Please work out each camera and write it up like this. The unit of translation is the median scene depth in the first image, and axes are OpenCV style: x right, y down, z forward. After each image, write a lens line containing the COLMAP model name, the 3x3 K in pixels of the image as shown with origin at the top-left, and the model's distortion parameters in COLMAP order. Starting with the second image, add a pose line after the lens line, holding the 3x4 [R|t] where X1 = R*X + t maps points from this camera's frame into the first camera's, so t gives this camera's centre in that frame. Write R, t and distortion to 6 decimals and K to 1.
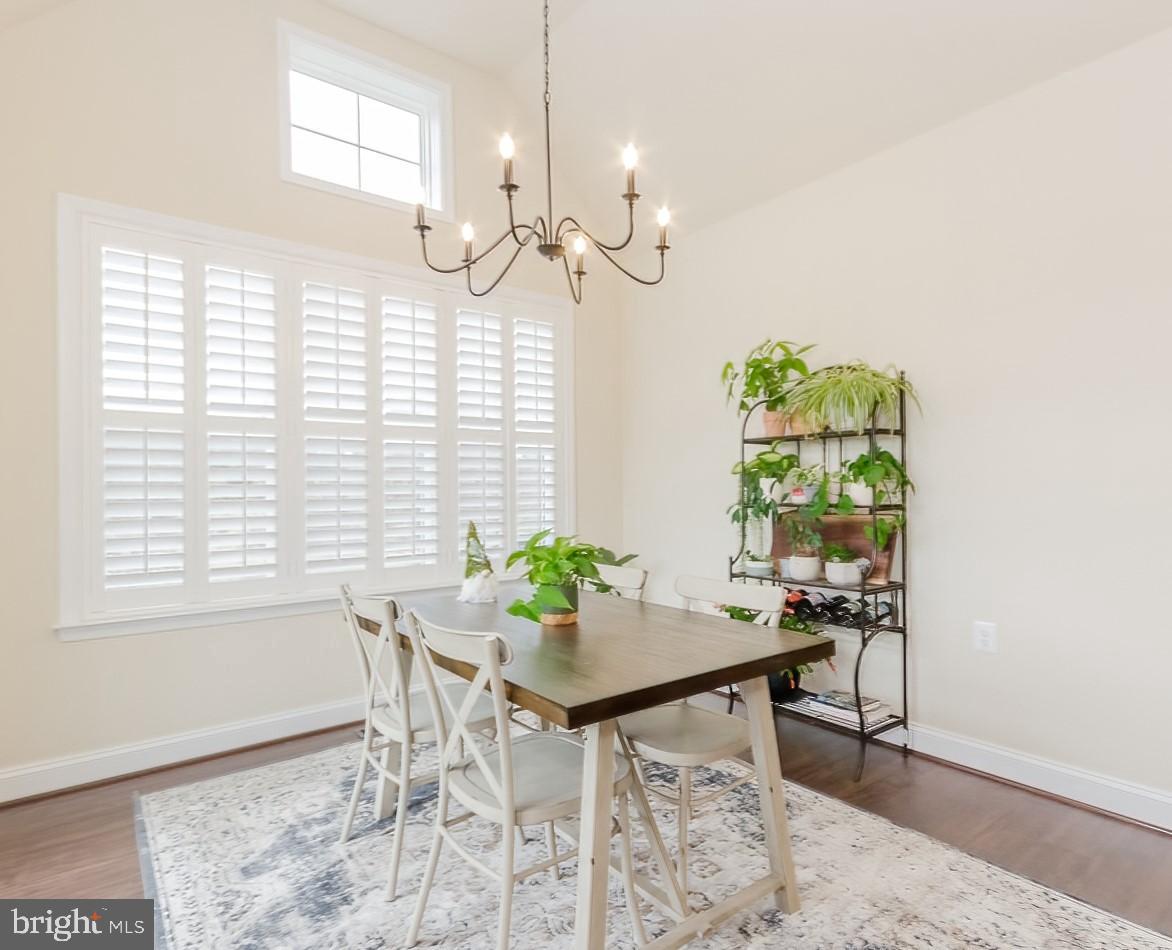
lens RADIAL K [[674.8, 0, 586.3], [0, 674.8, 490.5], [0, 0, 1]] dist [0.002681, -0.000677]
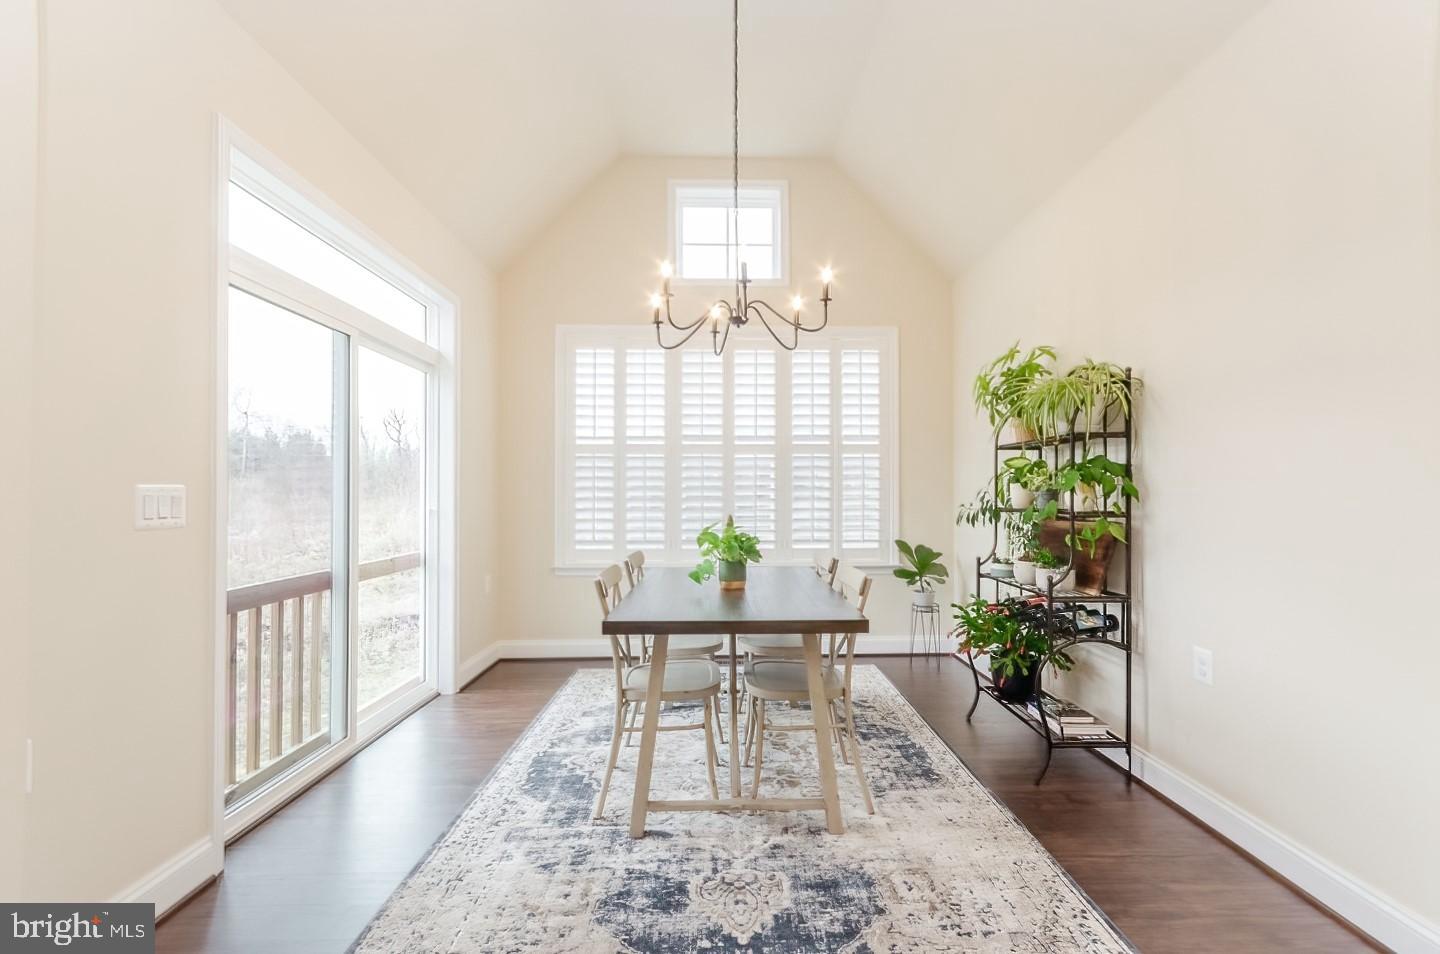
lens RADIAL K [[629.1, 0, 714.9], [0, 629.1, 488.8], [0, 0, 1]] dist [-0.004193, -0.000315]
pose [[0.778734, 0.005158, -0.627334, 0.553152], [-0.008563, 0.999960, -0.002409, -0.004084], [0.627296, 0.007248, 0.778747, -0.027964]]
